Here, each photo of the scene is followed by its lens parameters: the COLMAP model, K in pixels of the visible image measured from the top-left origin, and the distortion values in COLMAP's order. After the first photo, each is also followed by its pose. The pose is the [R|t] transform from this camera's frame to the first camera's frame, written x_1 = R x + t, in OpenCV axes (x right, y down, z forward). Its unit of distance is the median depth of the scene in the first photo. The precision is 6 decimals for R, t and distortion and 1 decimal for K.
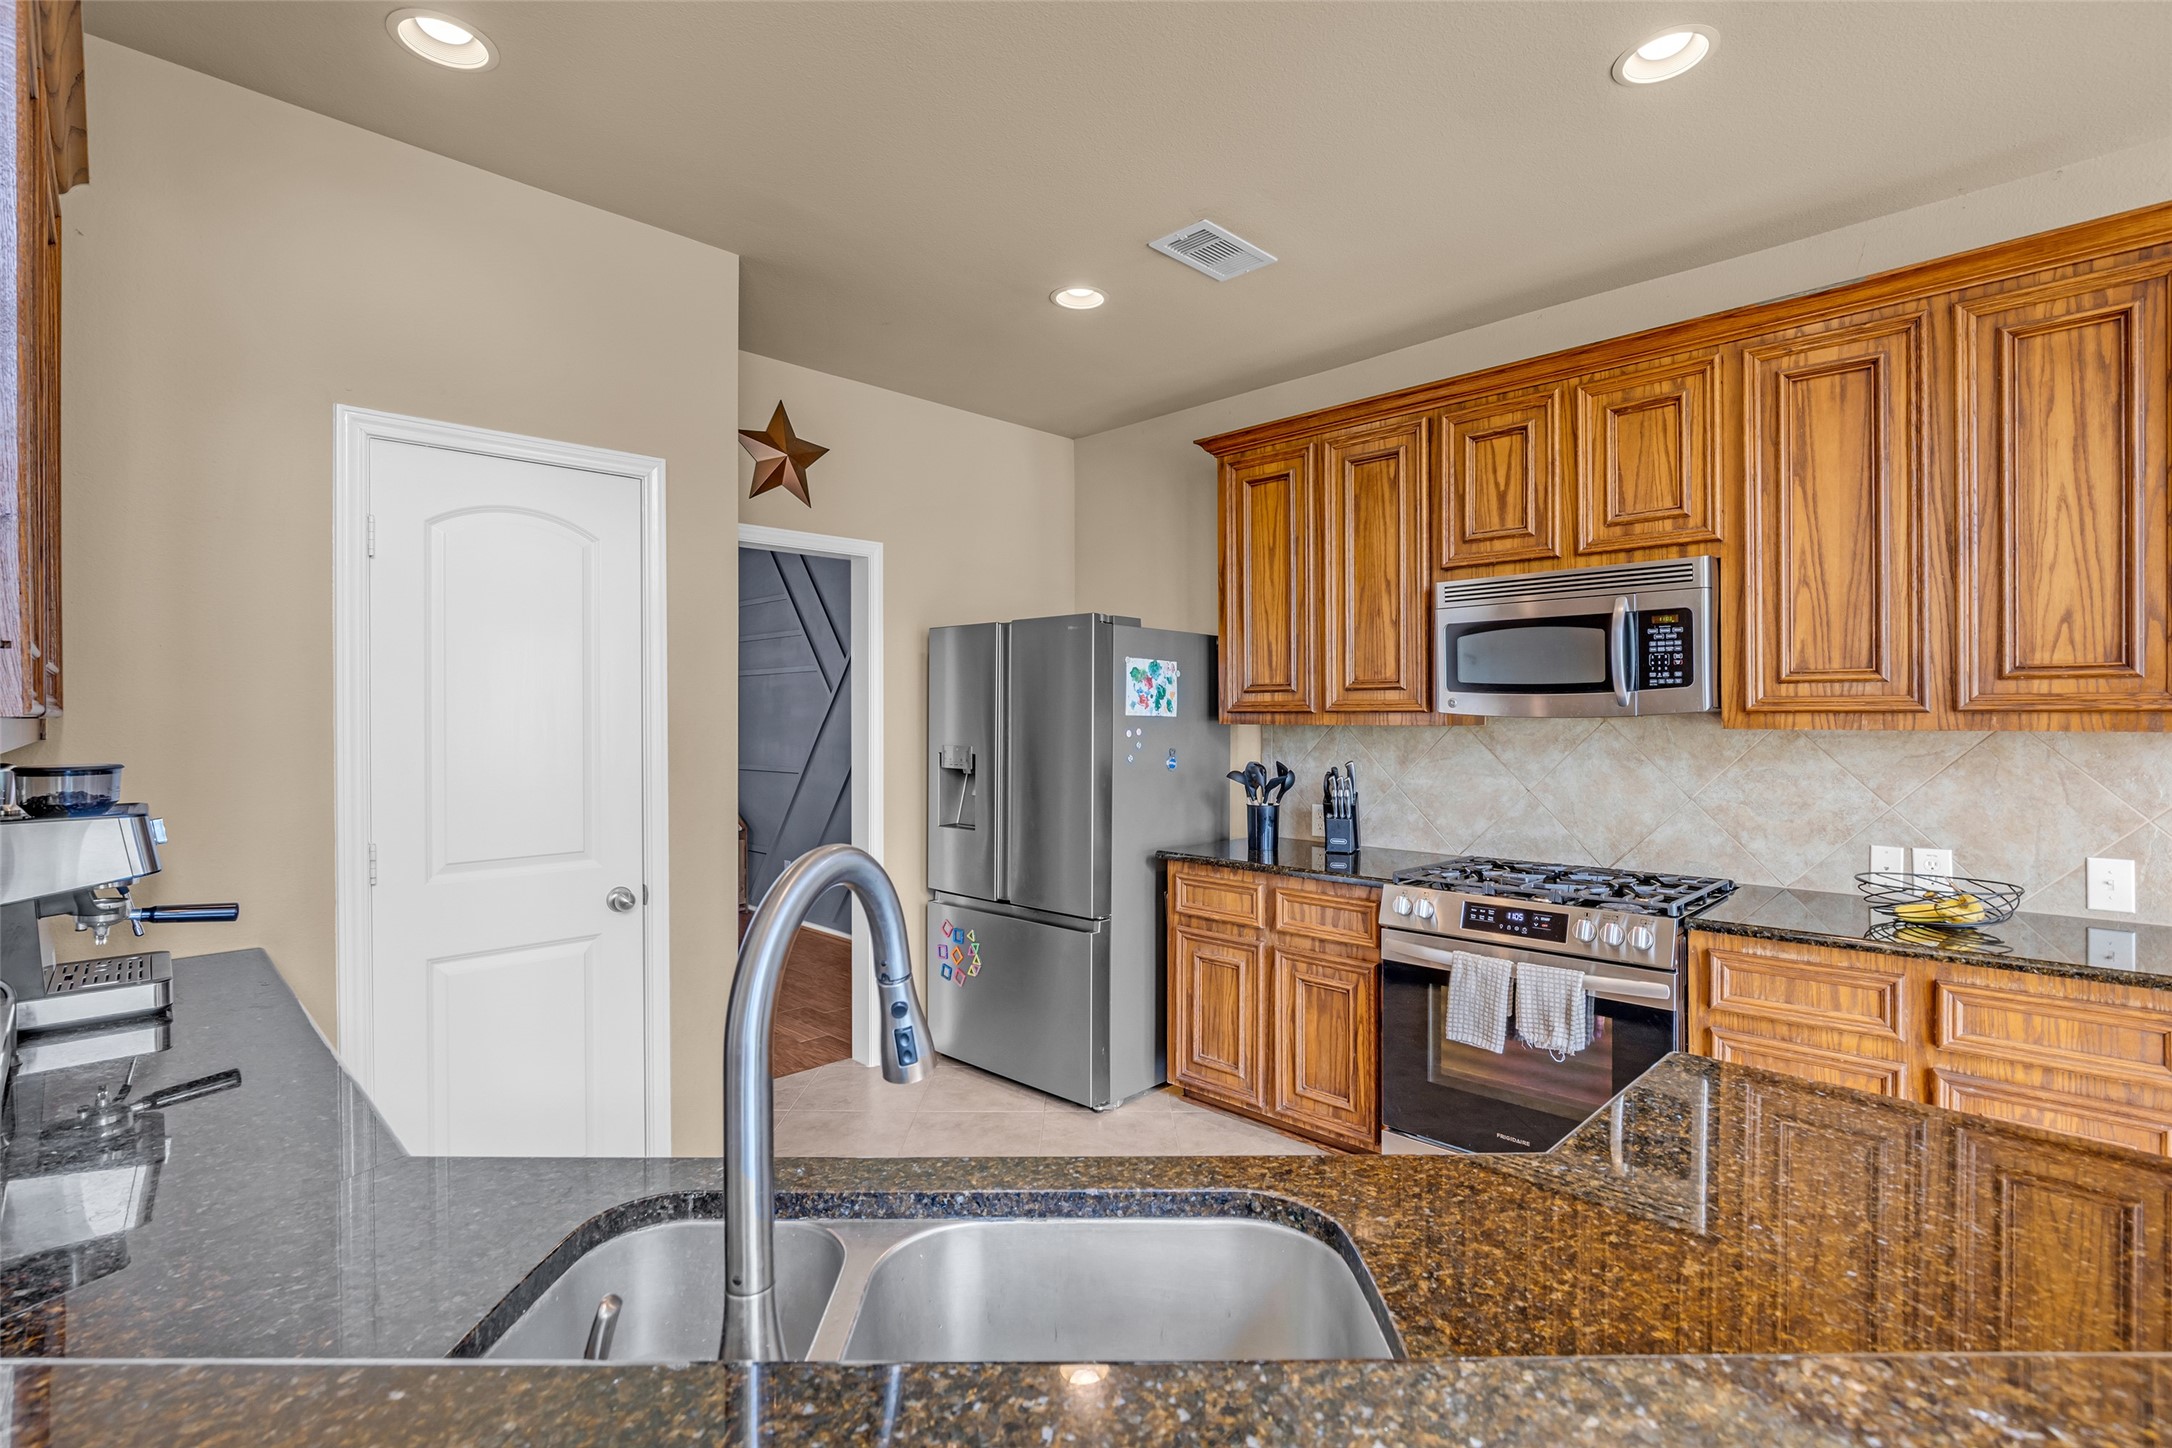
lens RADIAL K [[1007.9, 0, 1088.6], [0, 1007.9, 707.6], [0, 0, 1]] dist [-0.014377, 0.003439]
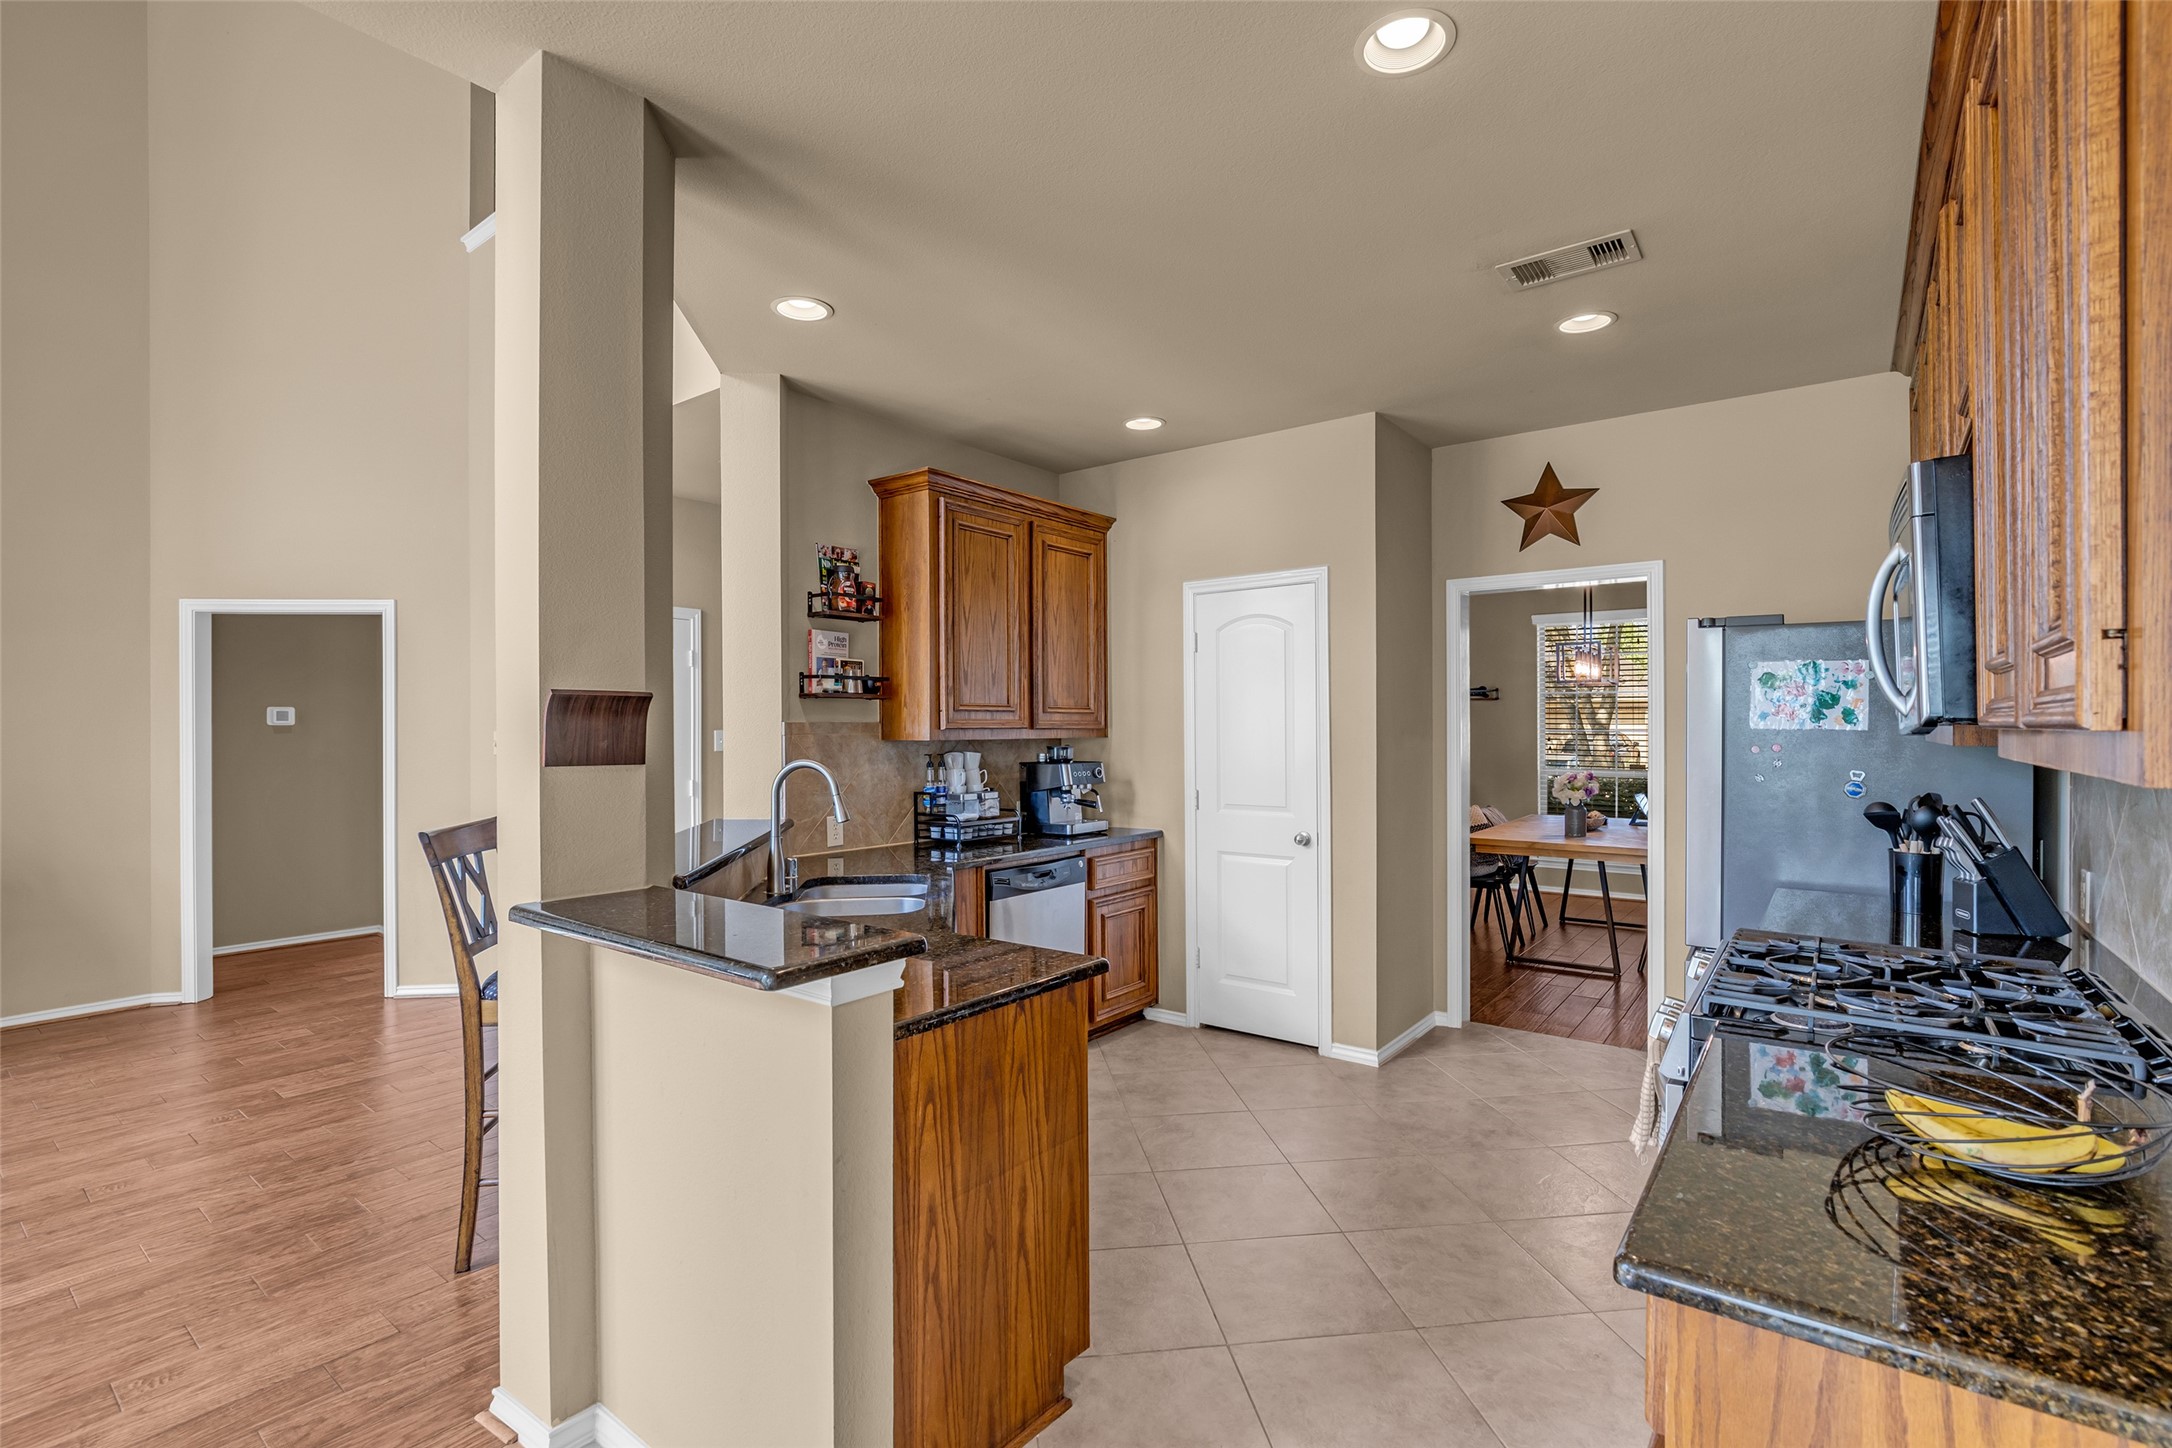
lens RADIAL K [[1007.9, 0, 1075.6], [0, 1007.9, 717.6], [0, 0, 1]] dist [-0.014377, 0.003439]
pose [[0.121928, -0.007617, -0.992510, 1.029656], [0.009454, 0.999934, -0.006512, -0.002131], [0.992494, -0.008589, 0.121992, 0.386312]]
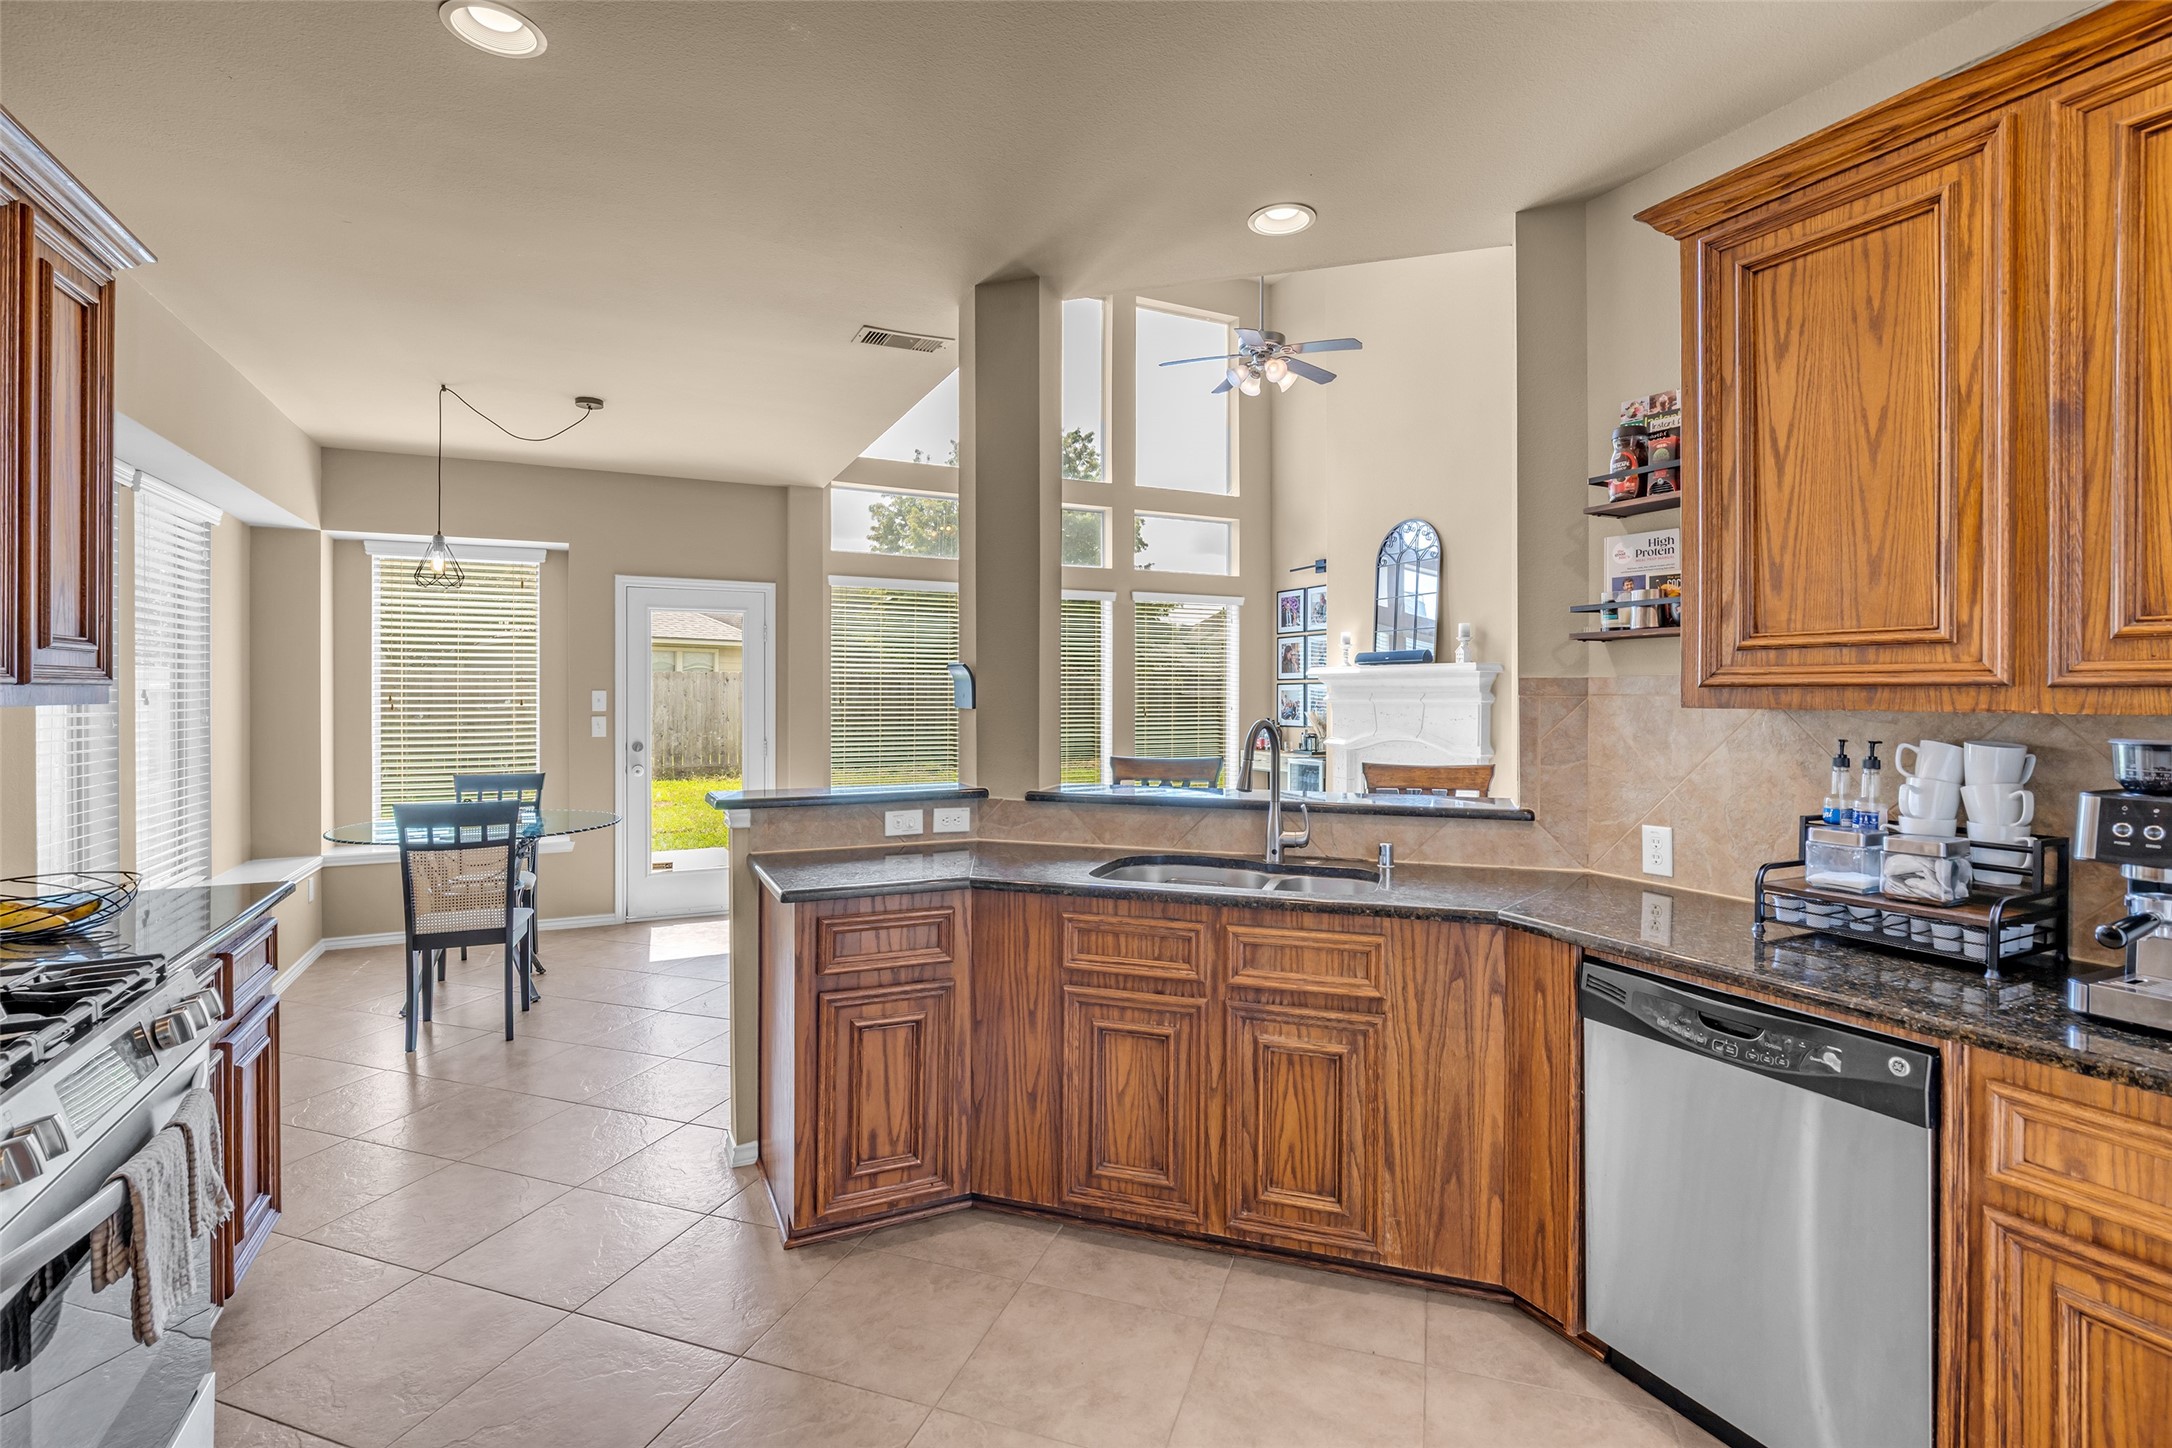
lens RADIAL K [[1007.9, 0, 1094.4], [0, 1007.9, 697.5], [0, 0, 1]] dist [-0.014377, 0.003439]
pose [[-0.947805, -0.000881, 0.318848, -0.213648], [-0.001304, 0.999999, -0.001113, 0.012265], [-0.318847, -0.001471, -0.947805, 1.200867]]
